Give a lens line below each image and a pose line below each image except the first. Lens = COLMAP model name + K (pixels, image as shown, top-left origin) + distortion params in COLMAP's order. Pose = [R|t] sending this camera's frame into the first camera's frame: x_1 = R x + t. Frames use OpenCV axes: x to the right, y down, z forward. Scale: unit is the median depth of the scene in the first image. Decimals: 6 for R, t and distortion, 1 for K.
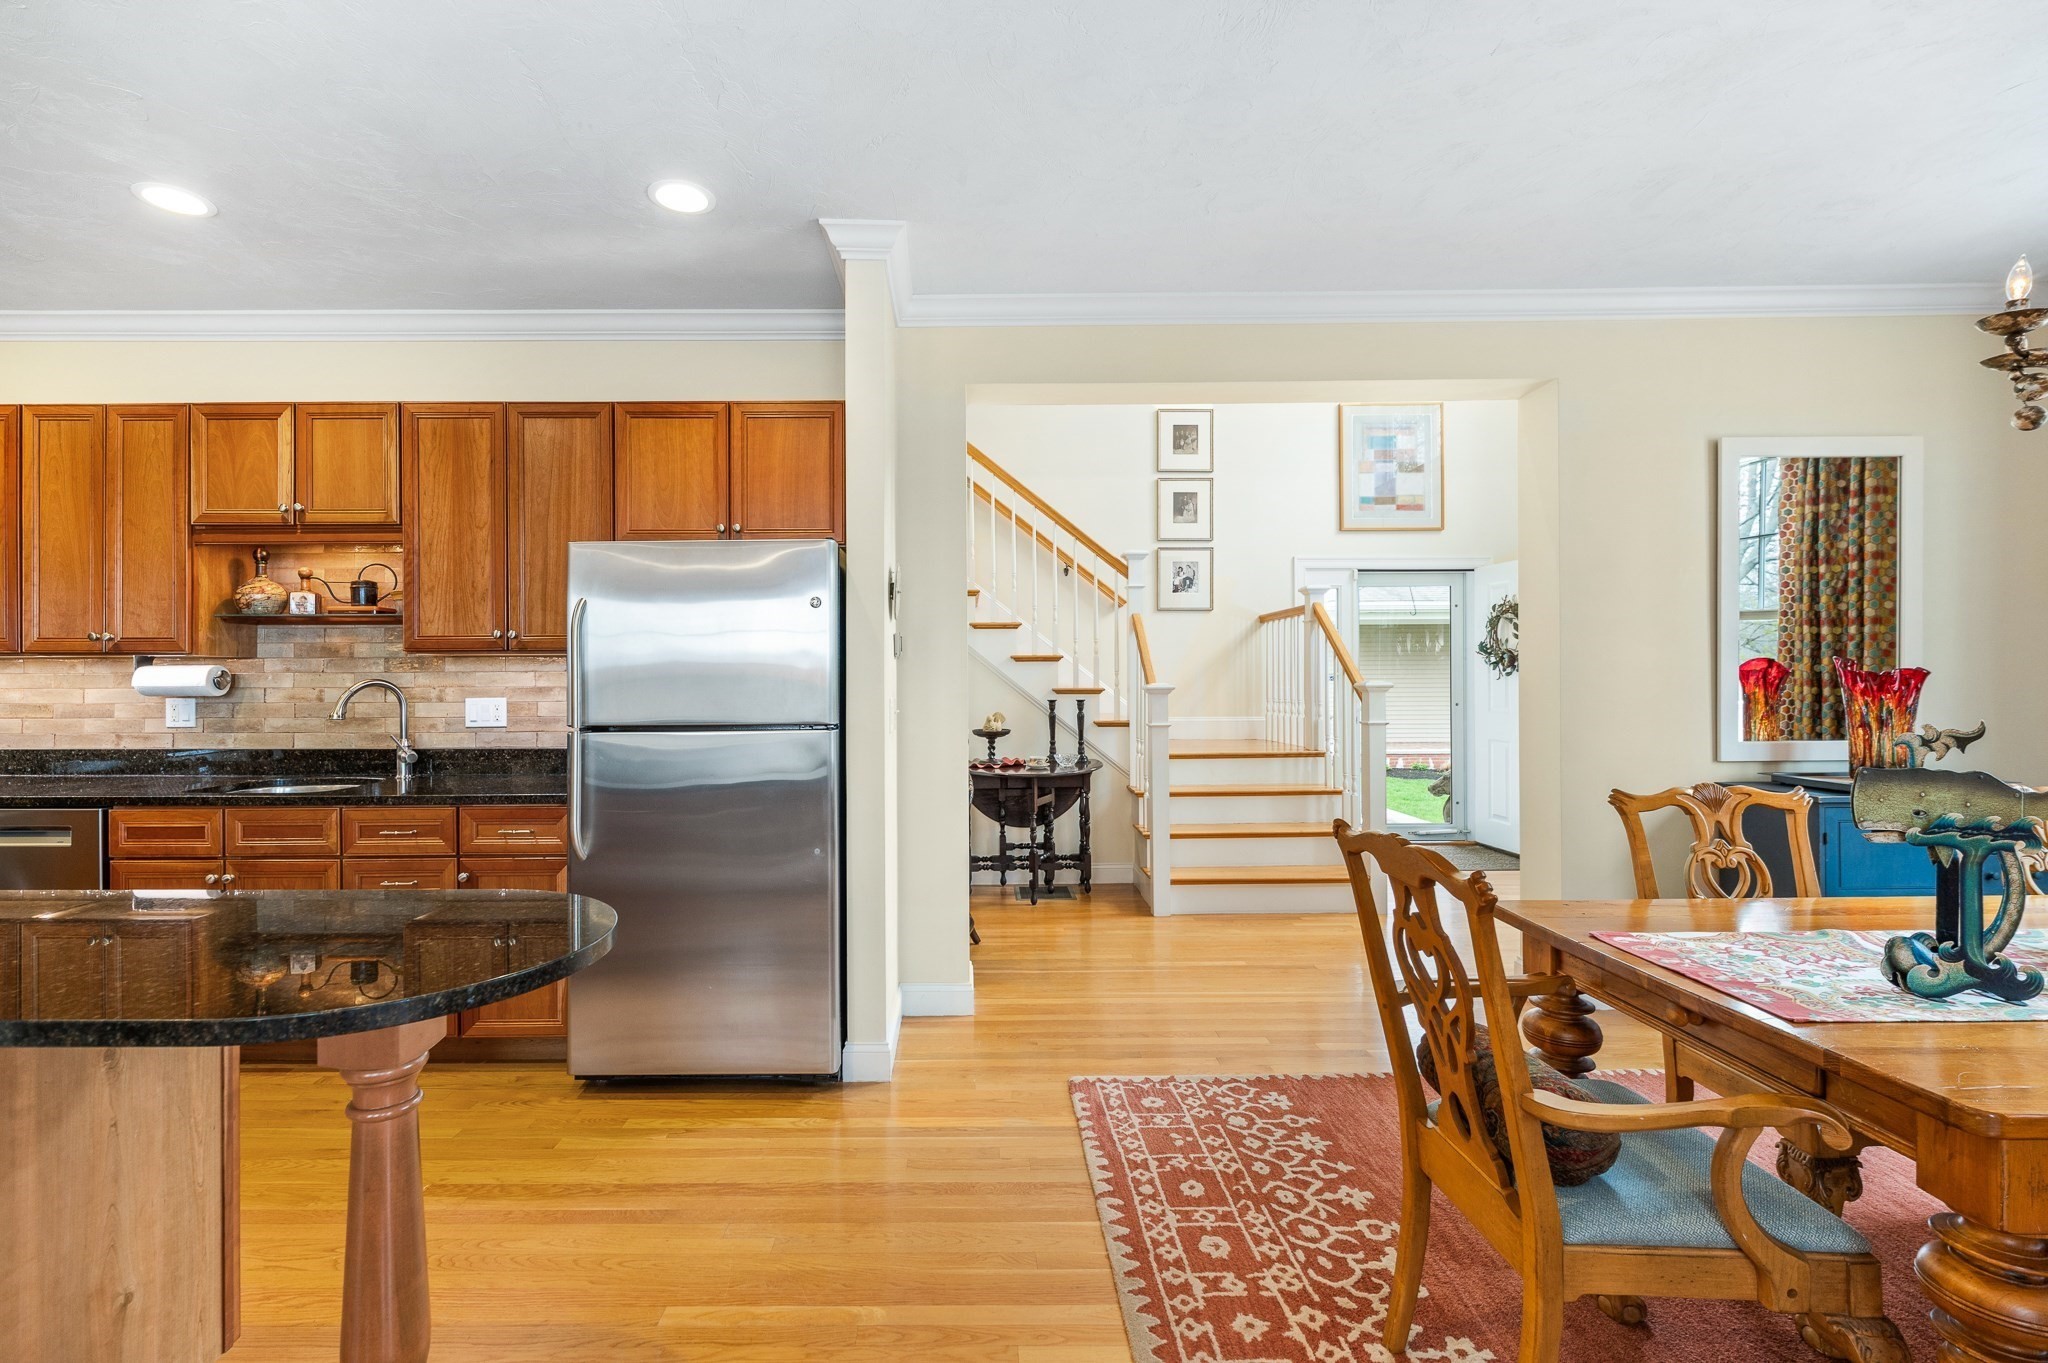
lens RADIAL K [[896.9, 0, 1016.2], [0, 896.9, 677.5], [0, 0, 1]] dist [0.003268, -0.002133]
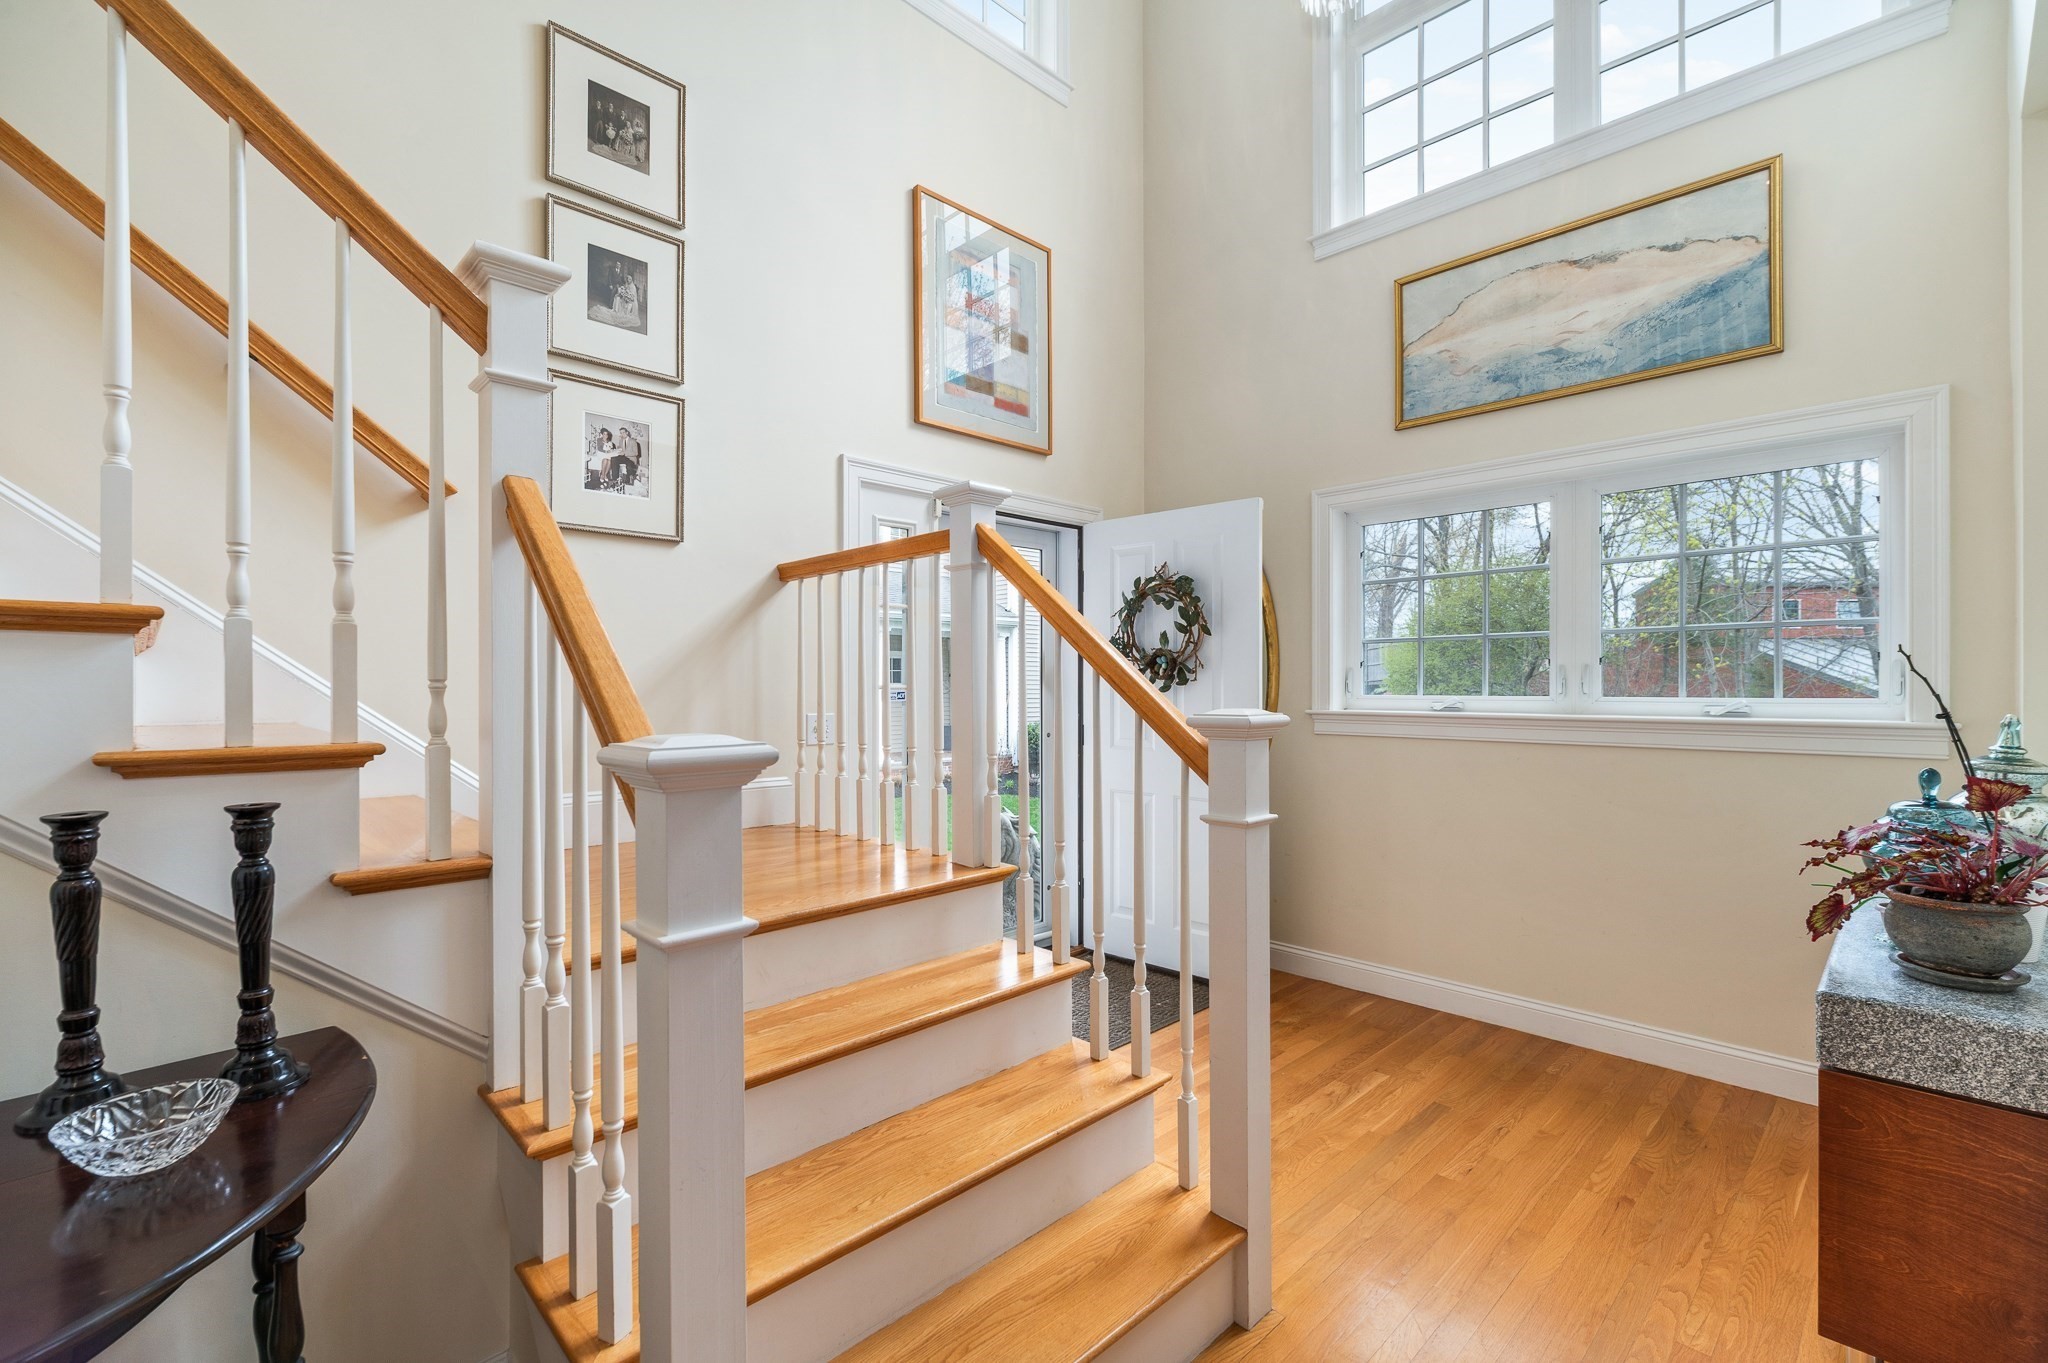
lens RADIAL K [[896.9, 0, 1024.3], [0, 896.9, 687.9], [0, 0, 1]] dist [0.003268, -0.002133]
pose [[0.752247, 0.001930, 0.658878, 0.056832], [-0.002769, 0.999996, 0.000233, -0.004010], [-0.658875, -0.002000, 0.752250, 0.577826]]
